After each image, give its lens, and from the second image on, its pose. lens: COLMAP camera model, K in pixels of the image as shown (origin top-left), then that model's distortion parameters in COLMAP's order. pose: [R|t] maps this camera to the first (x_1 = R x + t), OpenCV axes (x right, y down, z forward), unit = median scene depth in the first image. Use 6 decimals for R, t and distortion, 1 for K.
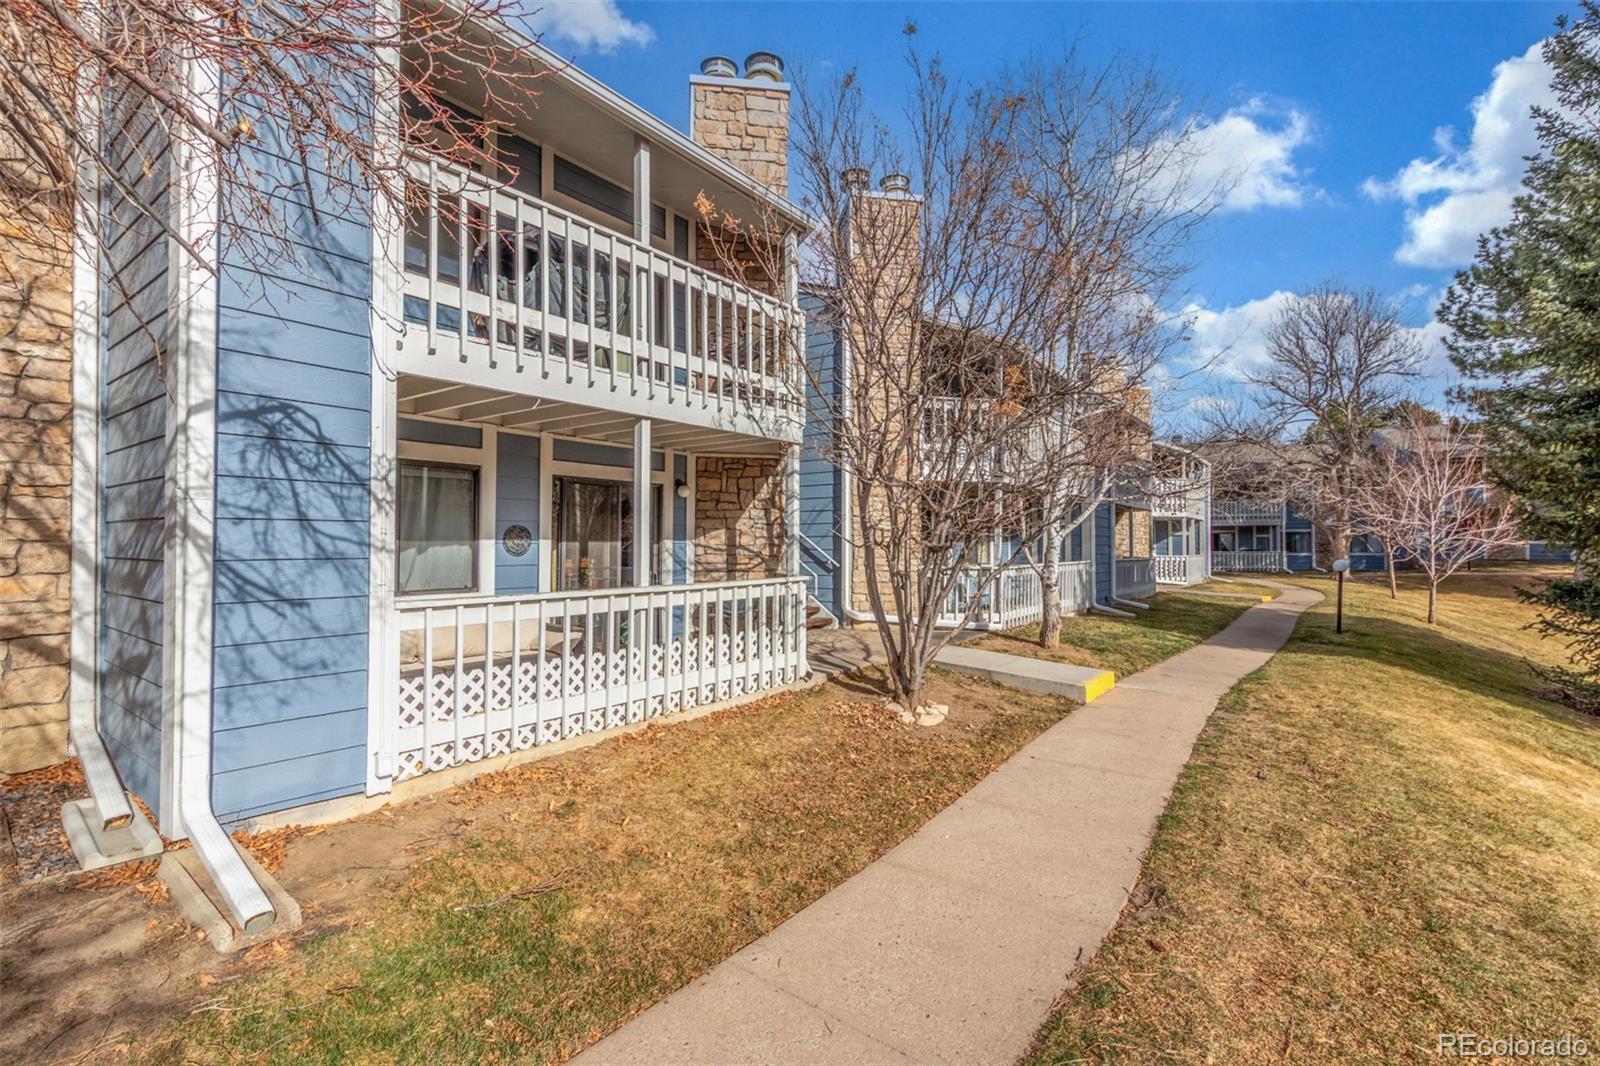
lens RADIAL K [[737.0, 0, 807.7], [0, 737.0, 550.1], [0, 0, 1]] dist [-0.001246, -0.001172]
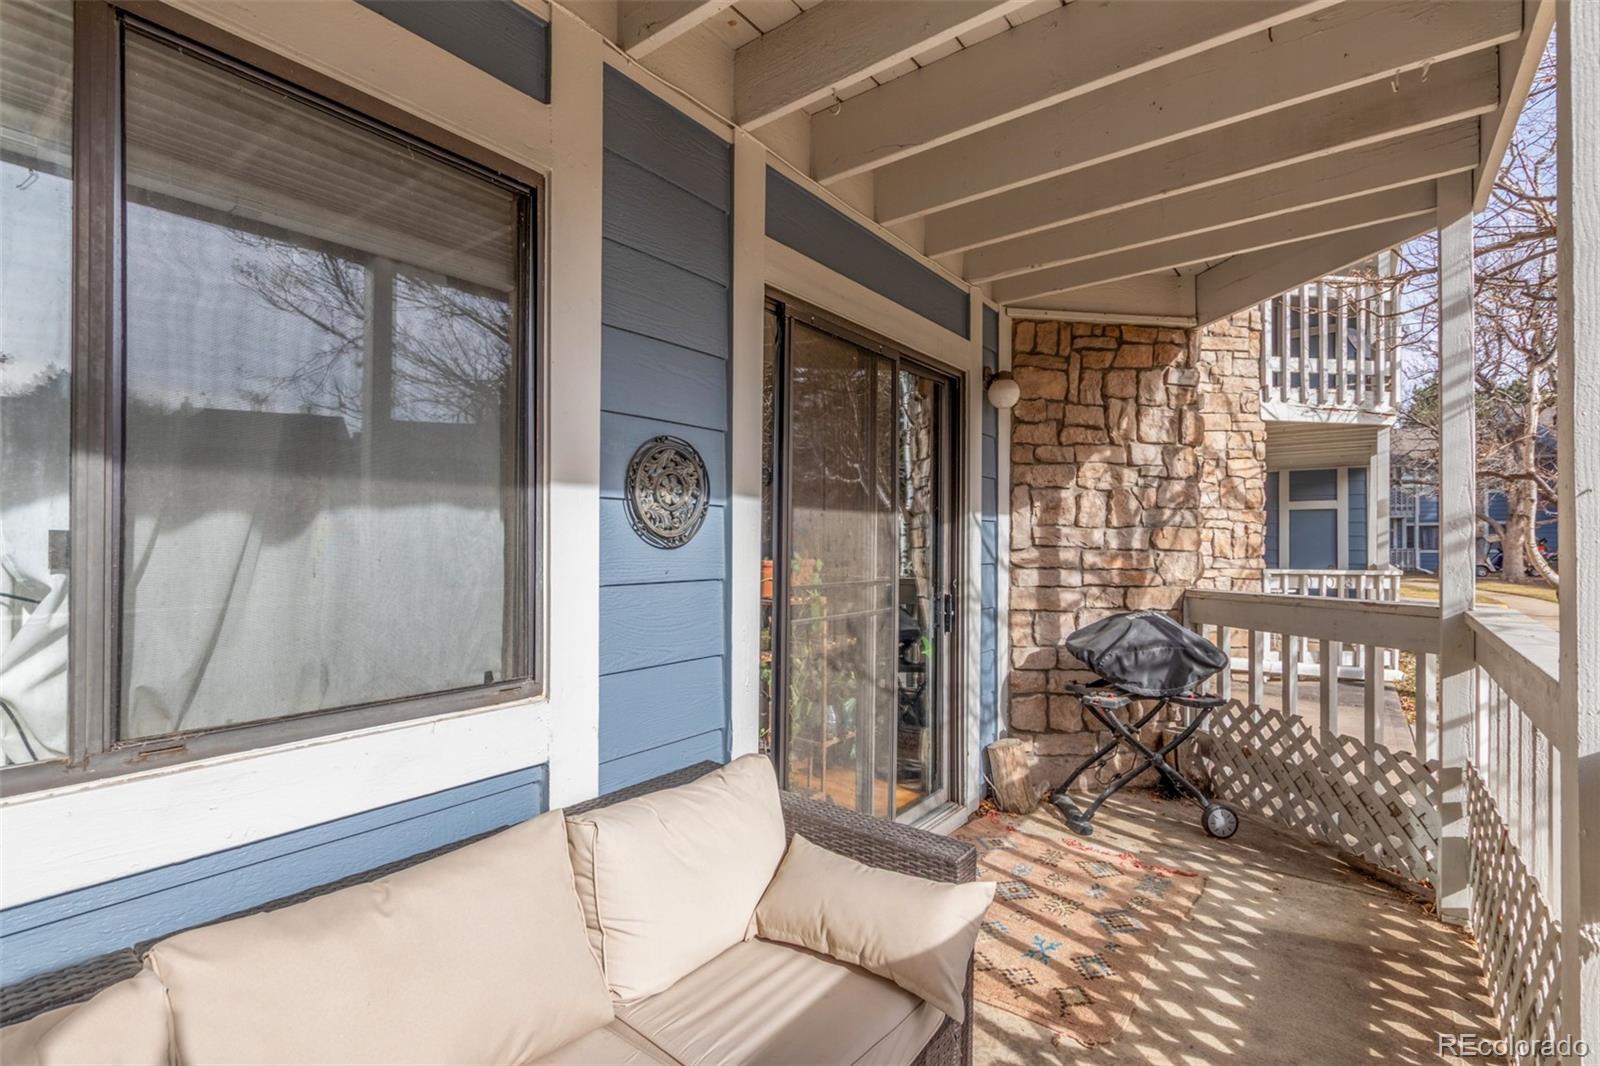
lens RADIAL K [[737.0, 0, 807.7], [0, 737.0, 550.1], [0, 0, 1]] dist [-0.001246, -0.001172]
pose [[0.999976, -0.004737, 0.005087, -0.326995], [0.004744, 0.999988, -0.001289, 0.008005], [-0.005080, 0.001314, 0.999986, 0.689933]]
